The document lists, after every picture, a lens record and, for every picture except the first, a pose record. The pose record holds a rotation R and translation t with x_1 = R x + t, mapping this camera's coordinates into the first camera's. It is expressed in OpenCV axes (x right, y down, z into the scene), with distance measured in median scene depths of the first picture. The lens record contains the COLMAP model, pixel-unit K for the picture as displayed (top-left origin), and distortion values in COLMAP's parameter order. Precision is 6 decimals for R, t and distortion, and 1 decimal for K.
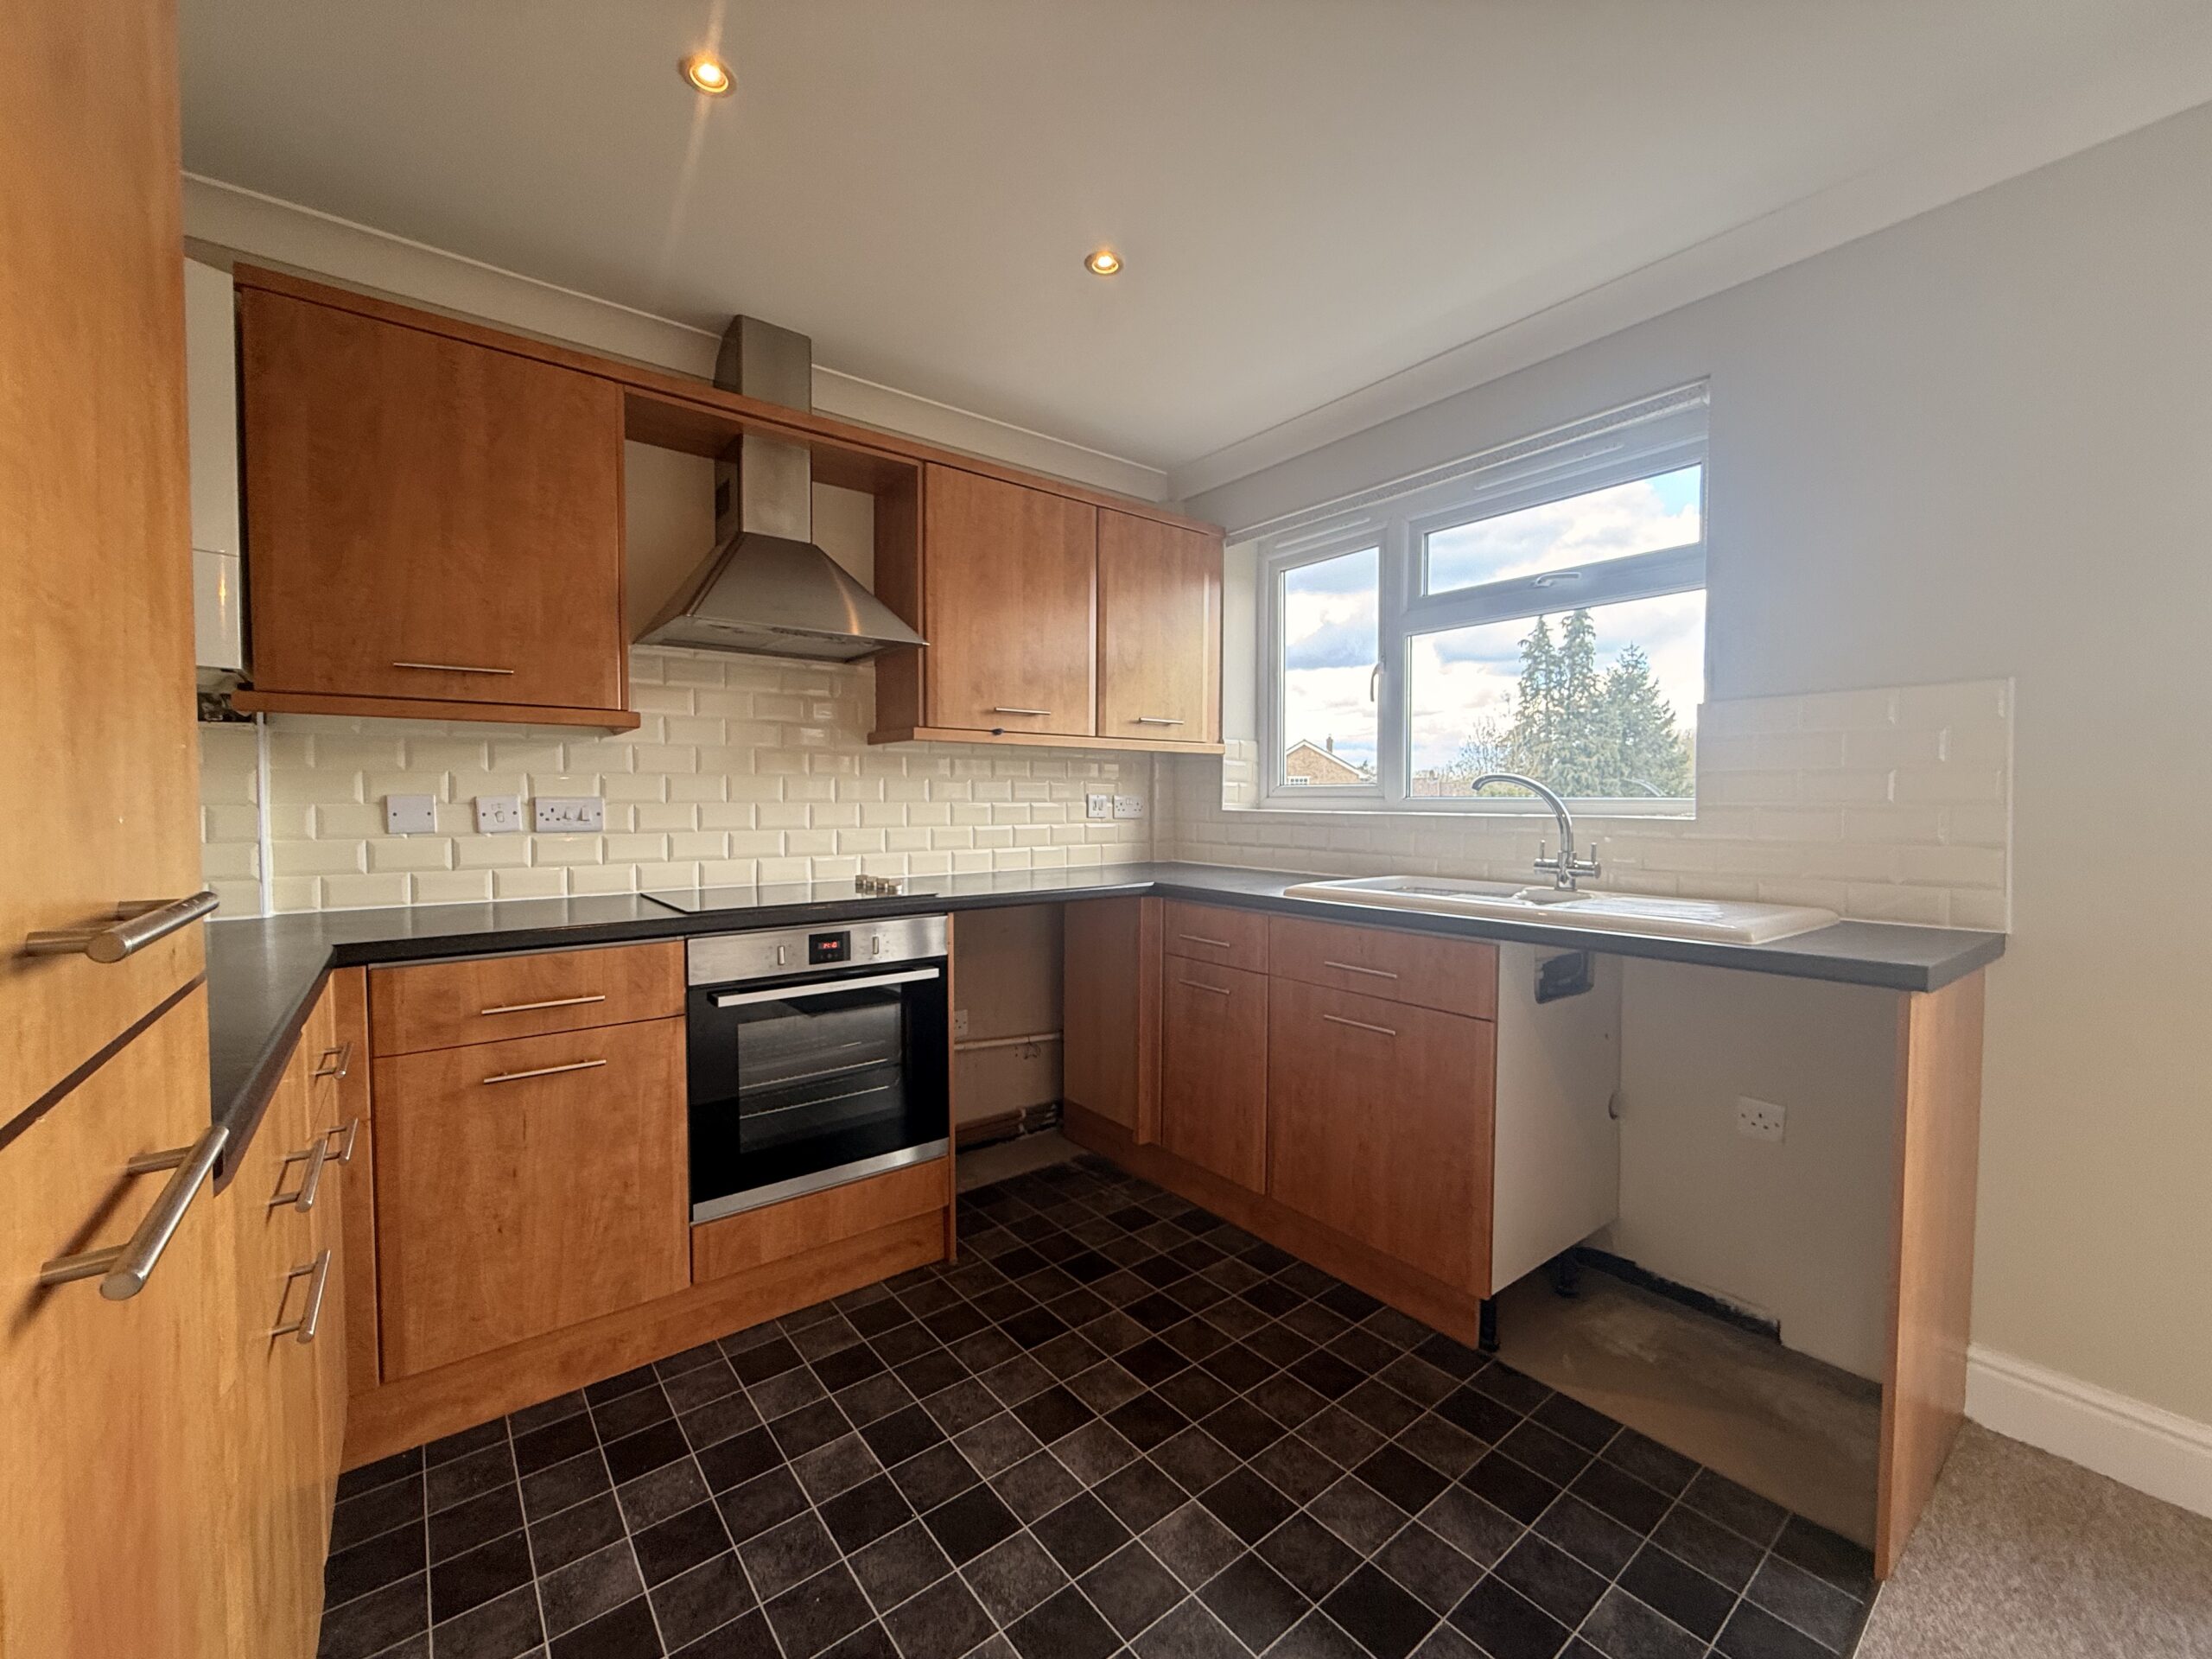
lens RADIAL K [[880.3, 0, 1103.4], [0, 880.3, 827.2], [0, 0, 1]] dist [-0.002200, -0.000038]
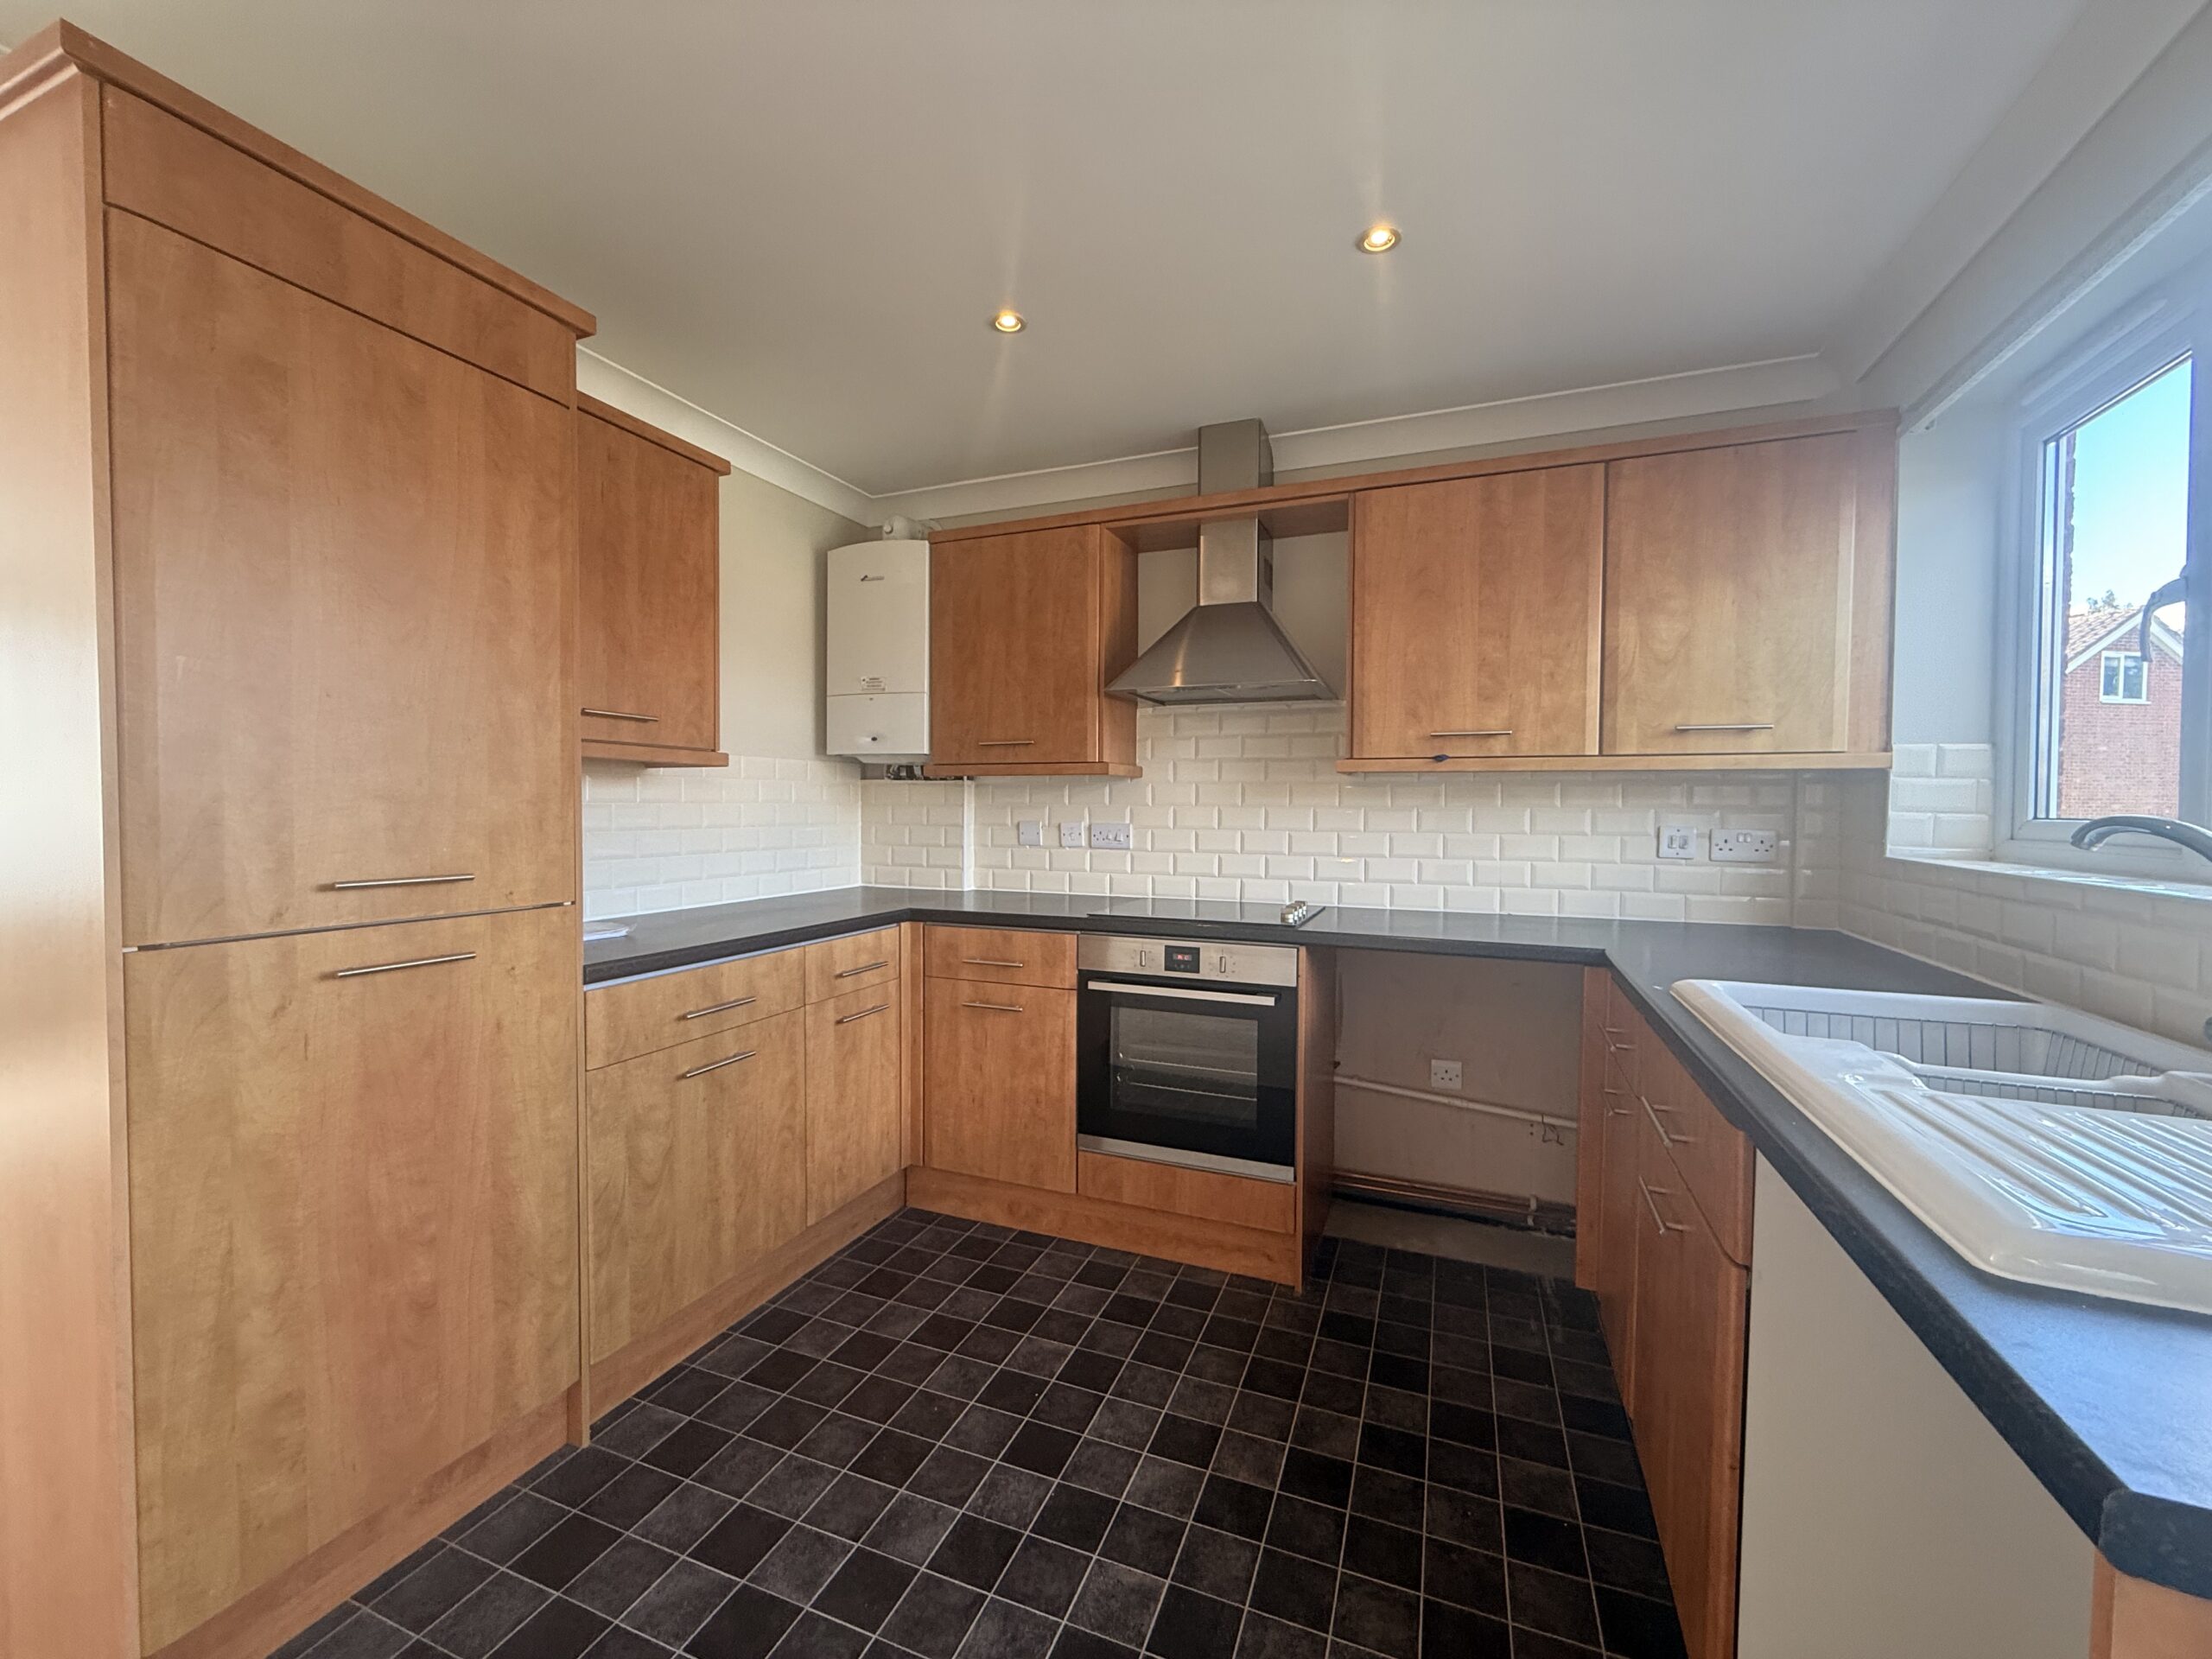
lens RADIAL K [[880.3, 0, 1103.4], [0, 880.3, 827.2], [0, 0, 1]] dist [-0.002200, -0.000038]
pose [[0.501540, 0.024083, -0.864799, 0.637678], [-0.033866, 0.999393, 0.008190, -0.043367], [0.864471, 0.025179, 0.502052, 0.321590]]
